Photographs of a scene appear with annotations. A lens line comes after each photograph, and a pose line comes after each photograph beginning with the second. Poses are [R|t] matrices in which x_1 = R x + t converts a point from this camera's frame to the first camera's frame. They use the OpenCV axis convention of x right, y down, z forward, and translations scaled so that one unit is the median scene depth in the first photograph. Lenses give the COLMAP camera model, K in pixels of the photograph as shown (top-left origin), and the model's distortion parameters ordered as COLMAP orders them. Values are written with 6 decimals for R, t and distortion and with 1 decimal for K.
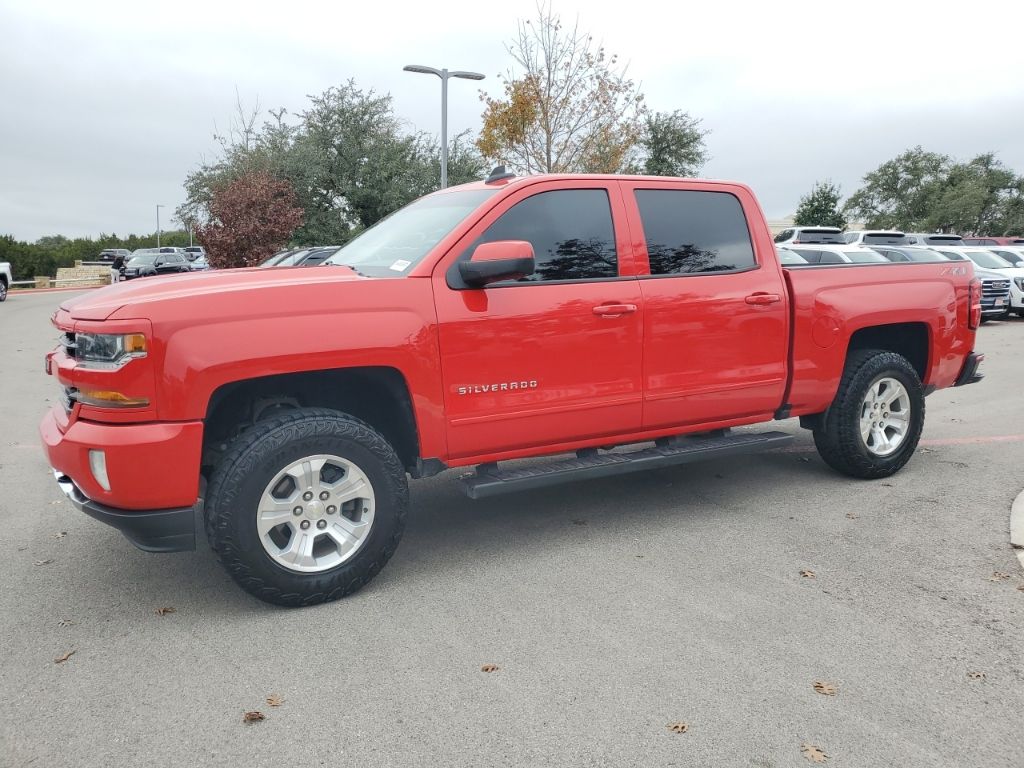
lens RADIAL K [[796.2, 0, 513.1], [0, 796.2, 387.9], [0, 0, 1]] dist [0.011133, 0.008140]
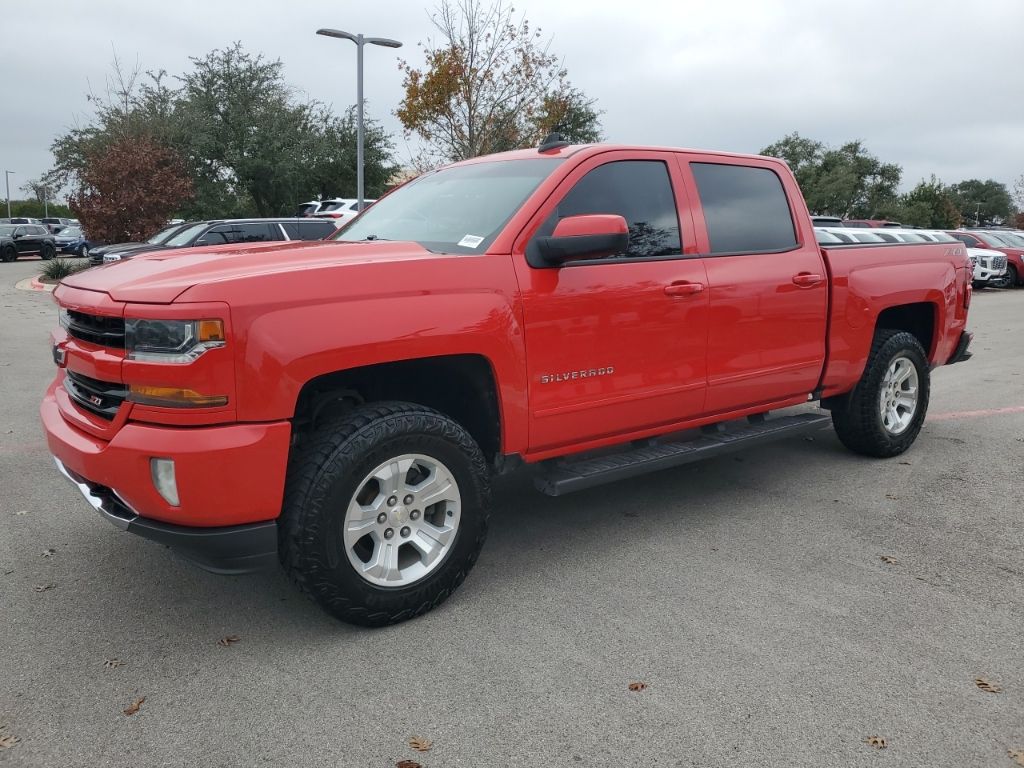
lens RADIAL K [[794.8, 0, 512.0], [0, 794.8, 384.0], [0, 0, 1]] dist [0.016339, 0.000782]
pose [[0.989390, -0.015819, 0.144419, -0.161521], [0.012474, 0.999633, 0.024038, -0.009110], [-0.144746, -0.021981, 0.989225, 0.069945]]
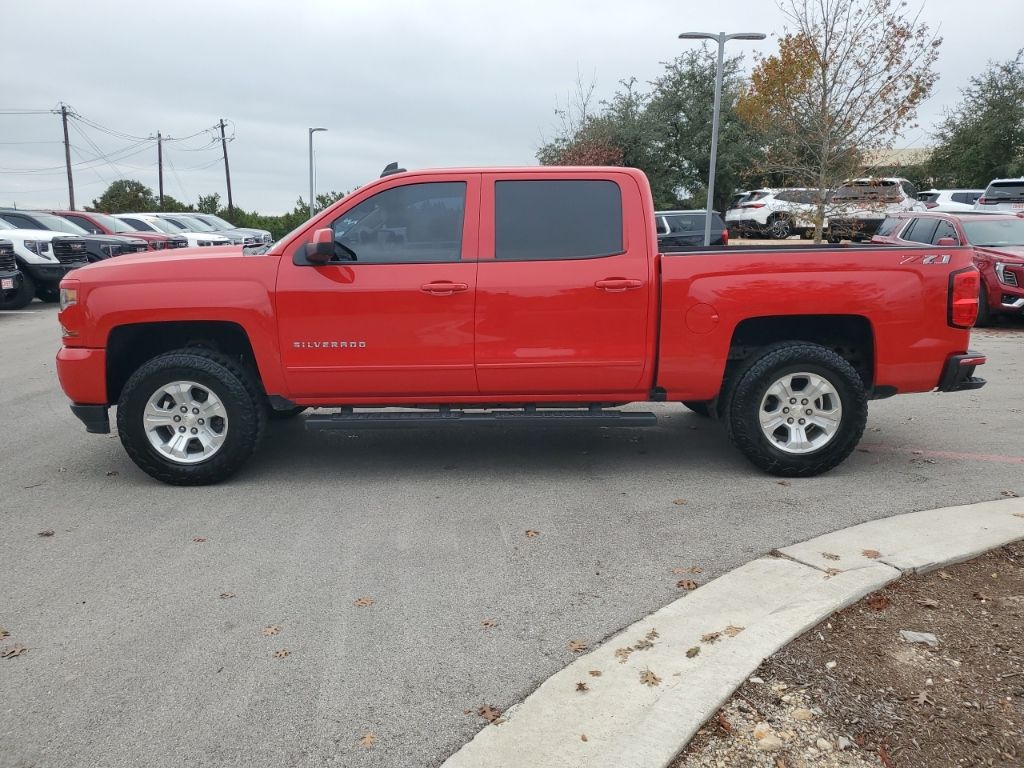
lens RADIAL K [[794.8, 0, 512.0], [0, 794.8, 384.0], [0, 0, 1]] dist [0.016339, 0.000782]
pose [[0.880795, 0.099604, -0.462903, 0.585089], [-0.080192, 0.994881, 0.061485, -0.027950], [0.466658, -0.017034, 0.884274, 0.011925]]
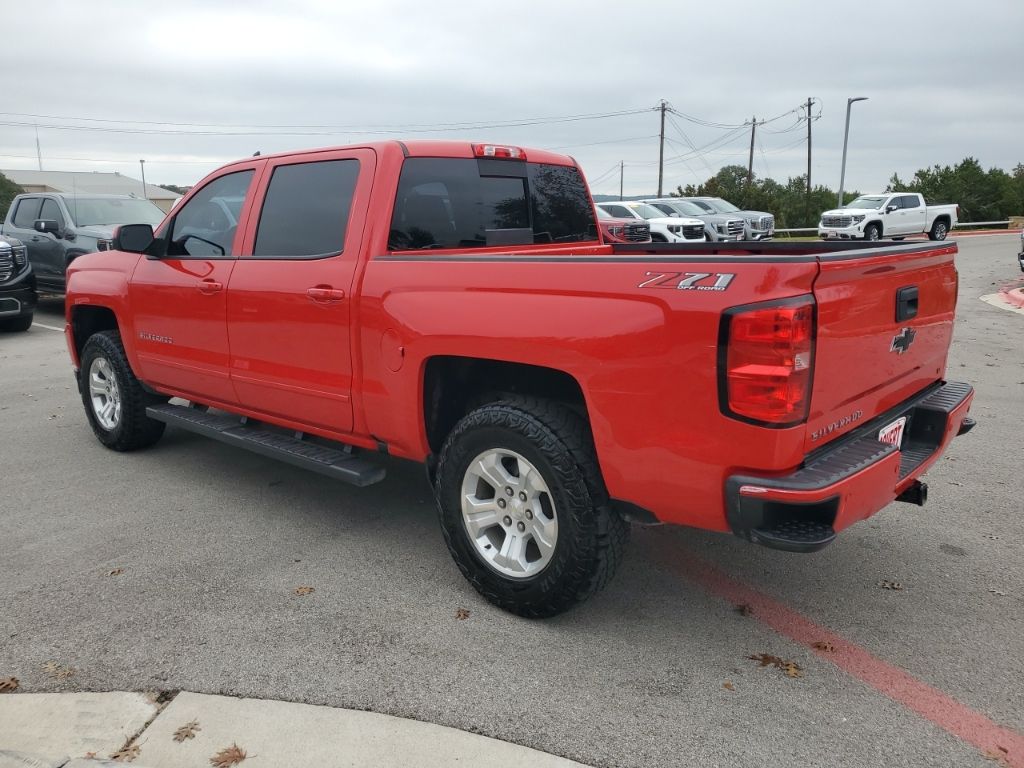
lens RADIAL K [[785.3, 0, 512.0], [0, 785.3, 384.0], [0, 0, 1]] dist [0.043294, -0.031257]
pose [[0.331124, 0.202255, -0.921656, 0.969235], [-0.132020, 0.977080, 0.166987, -0.153758], [0.934306, 0.066384, 0.350236, 0.773732]]
